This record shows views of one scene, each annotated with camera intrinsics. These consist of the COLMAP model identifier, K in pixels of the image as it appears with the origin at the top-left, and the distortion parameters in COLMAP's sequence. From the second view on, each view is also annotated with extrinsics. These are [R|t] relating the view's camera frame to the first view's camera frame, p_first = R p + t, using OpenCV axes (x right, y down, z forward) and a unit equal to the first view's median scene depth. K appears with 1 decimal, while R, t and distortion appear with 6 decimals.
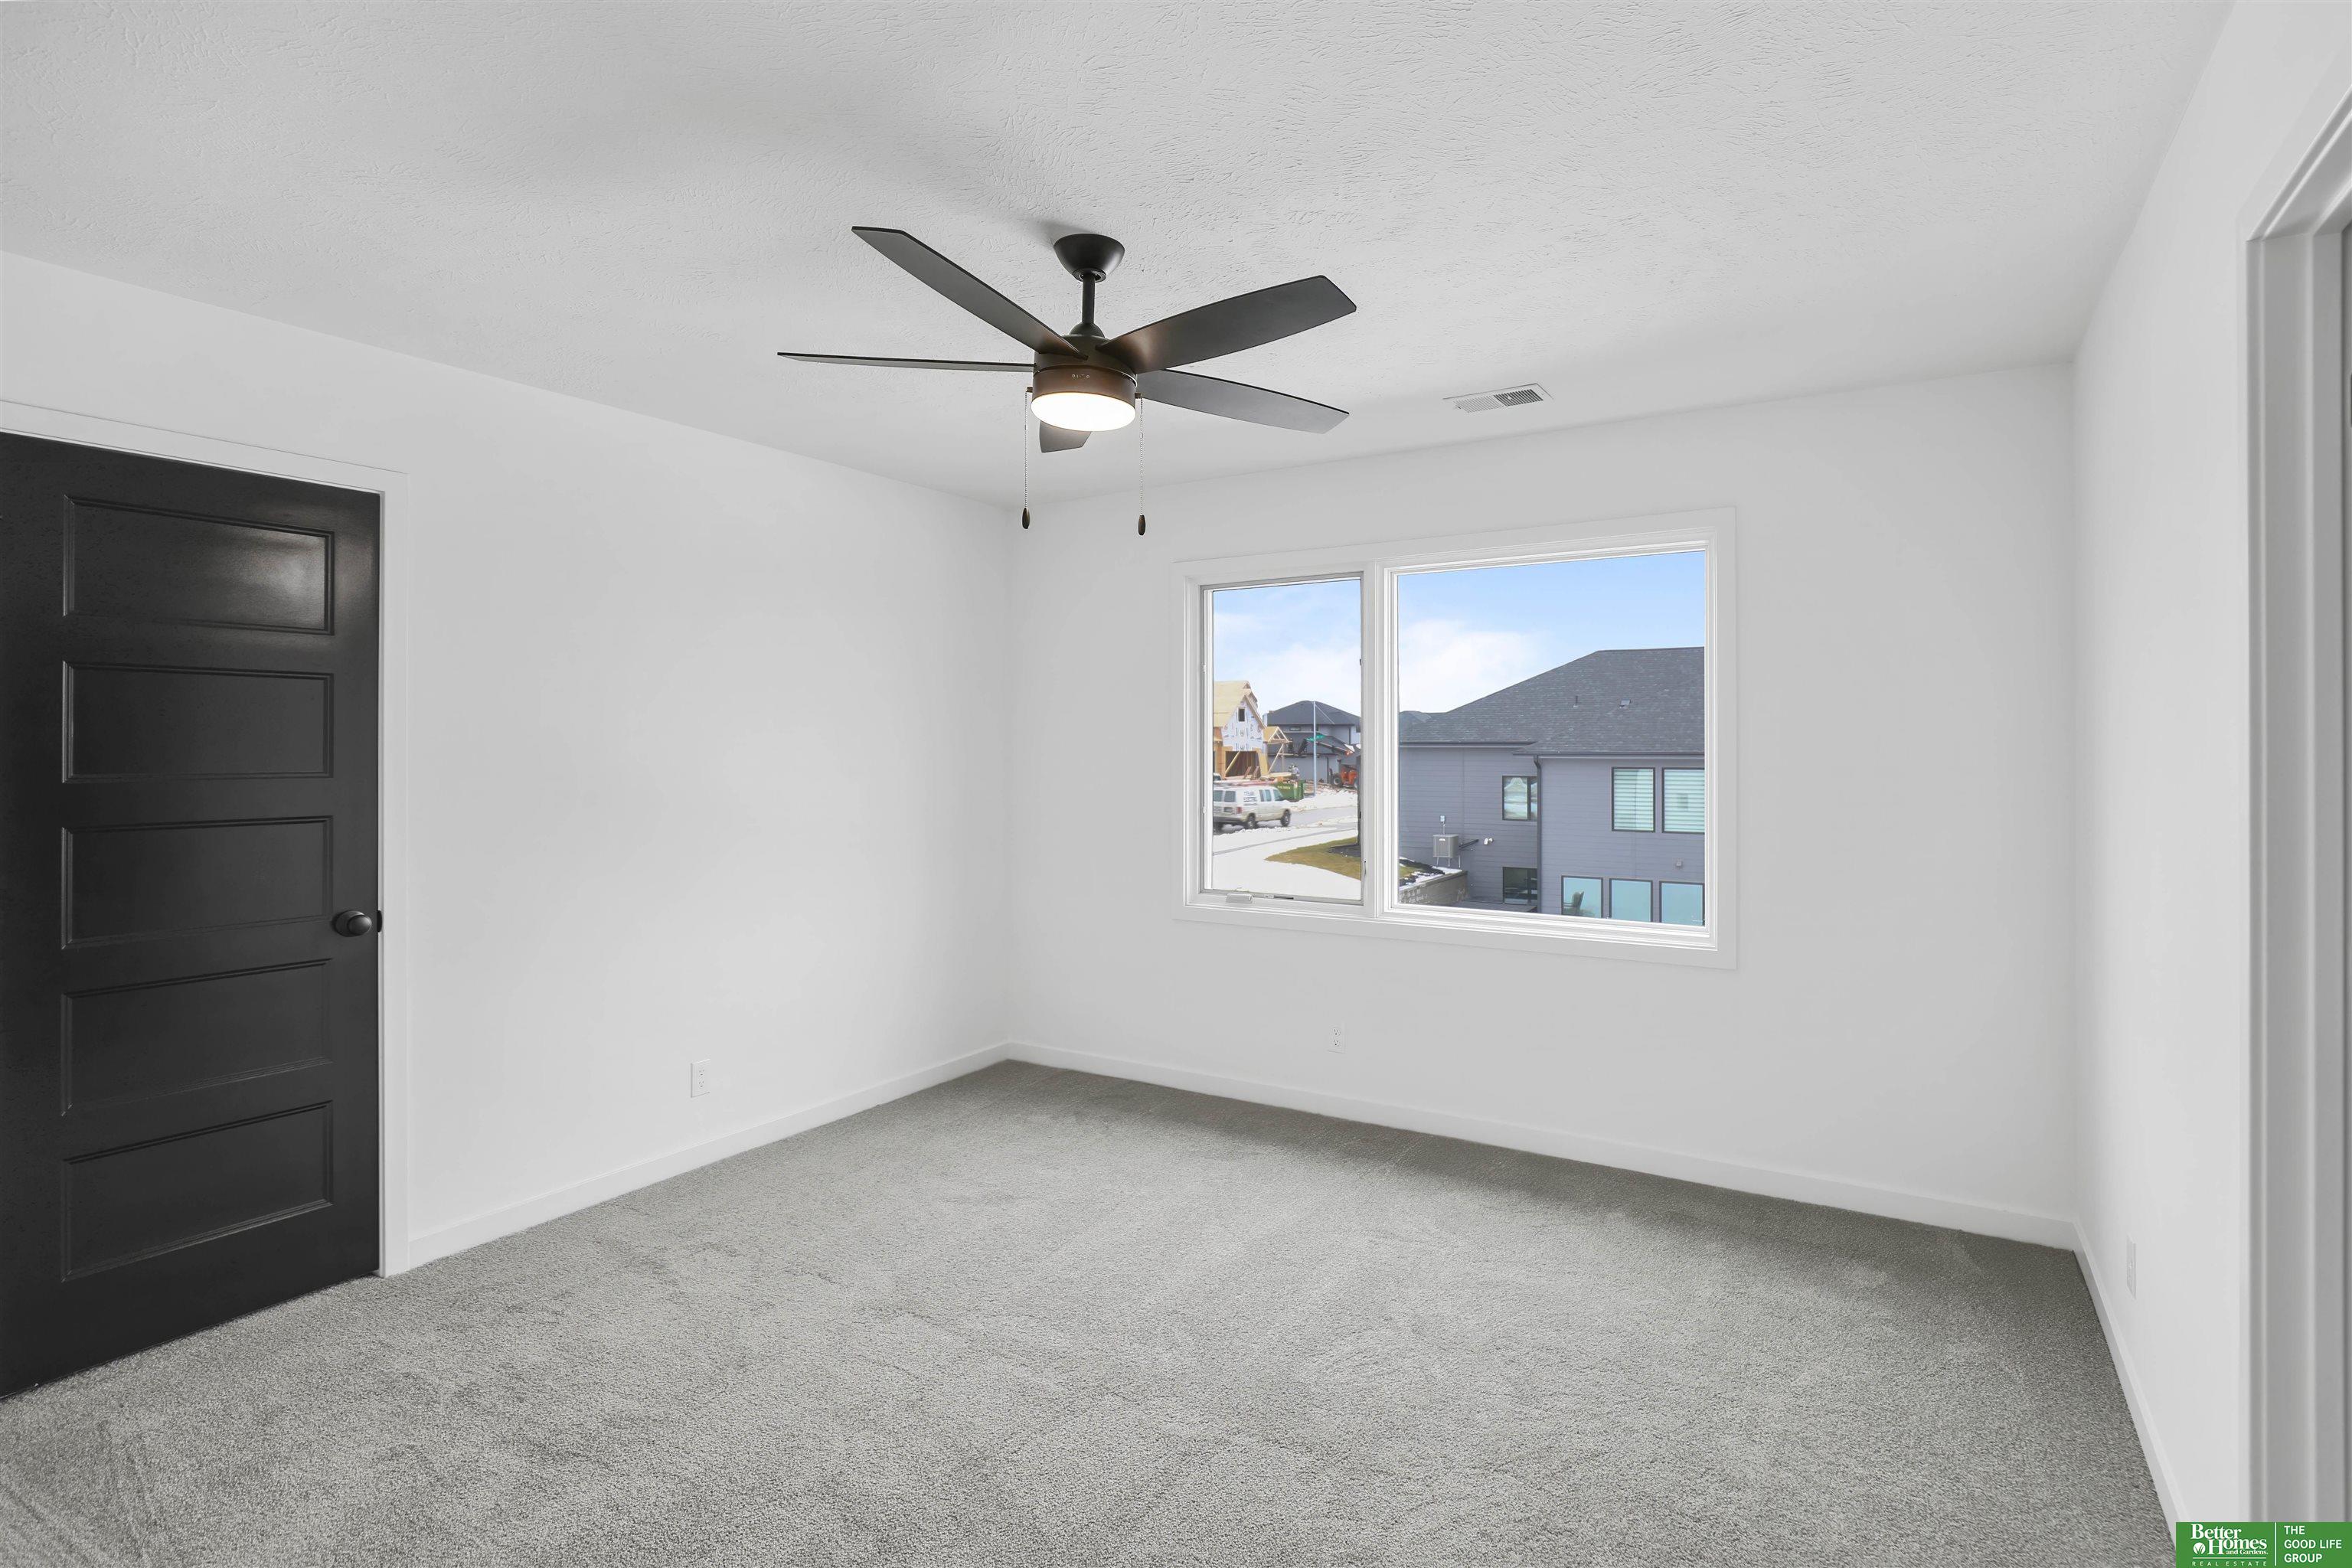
lens RADIAL K [[1143.0, 0, 1181.1], [0, 1143.0, 764.3], [0, 0, 1]] dist [0.042706, 0.000152]
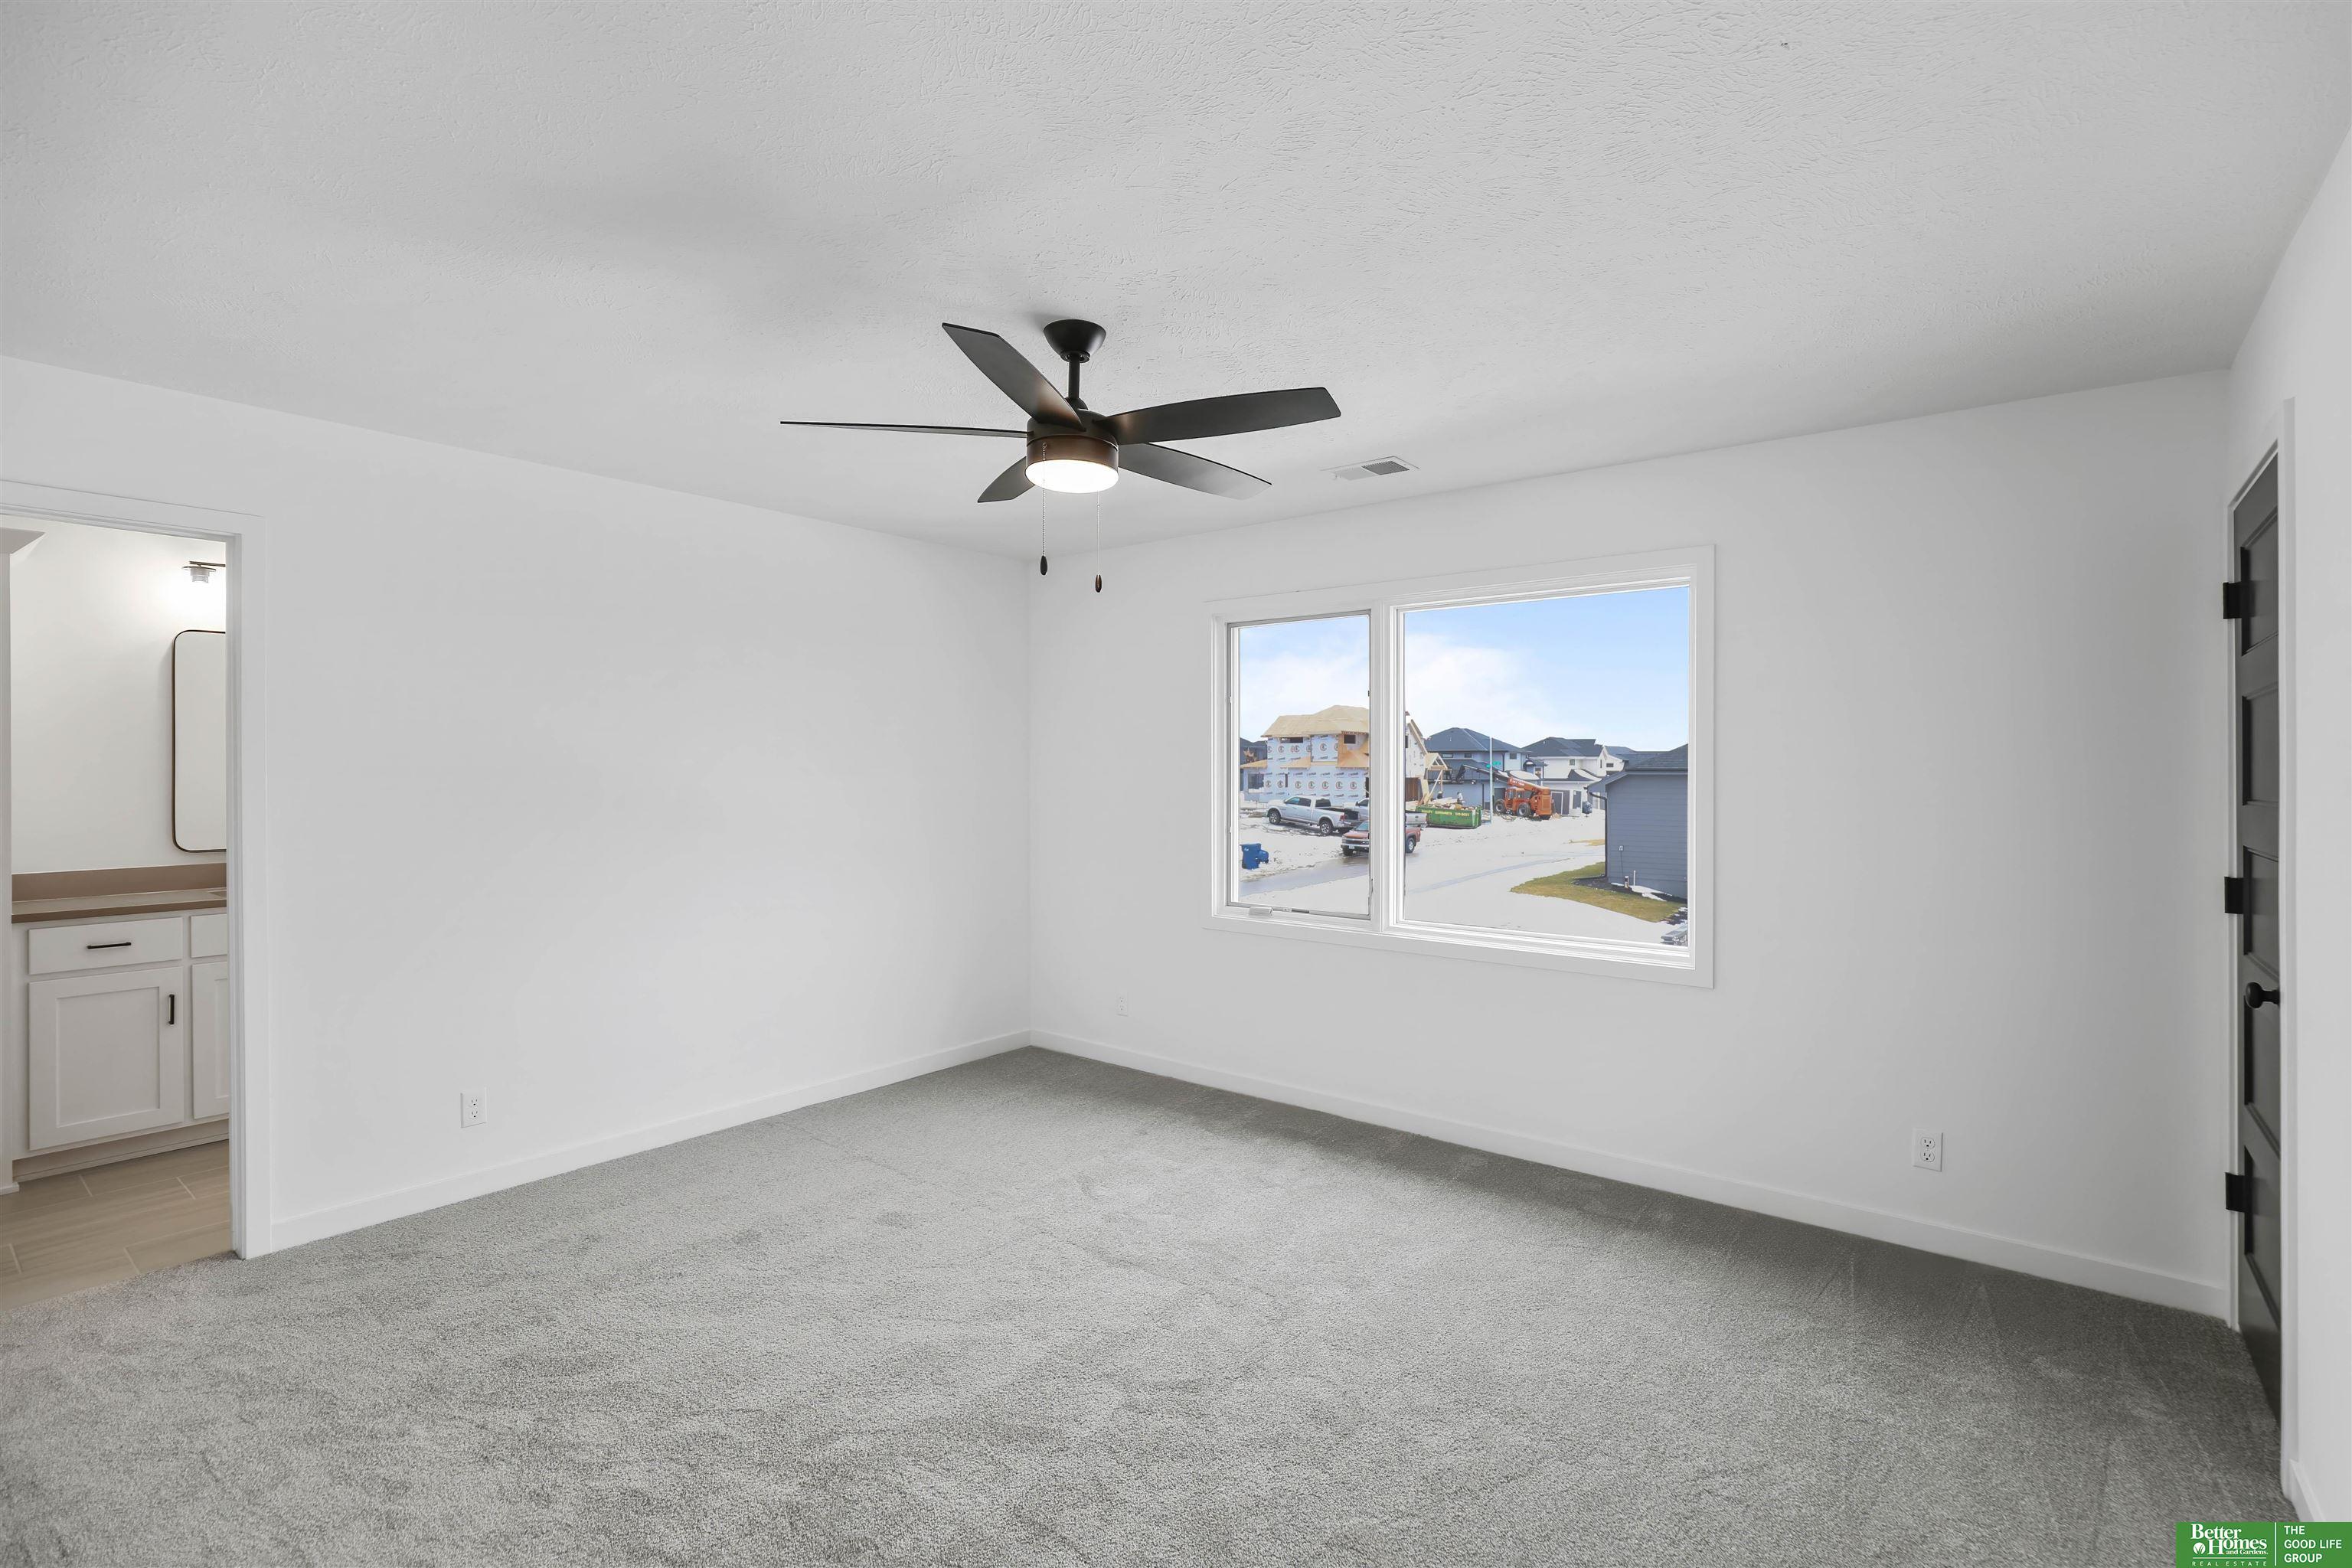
lens RADIAL K [[1143.0, 0, 1215.8], [0, 1143.0, 788.4], [0, 0, 1]] dist [0.042706, 0.000152]
pose [[0.992186, 0.014335, -0.123941, 0.146455], [-0.014379, 0.999896, 0.000539, 0.001023], [0.123935, 0.001247, 0.992289, -0.081914]]
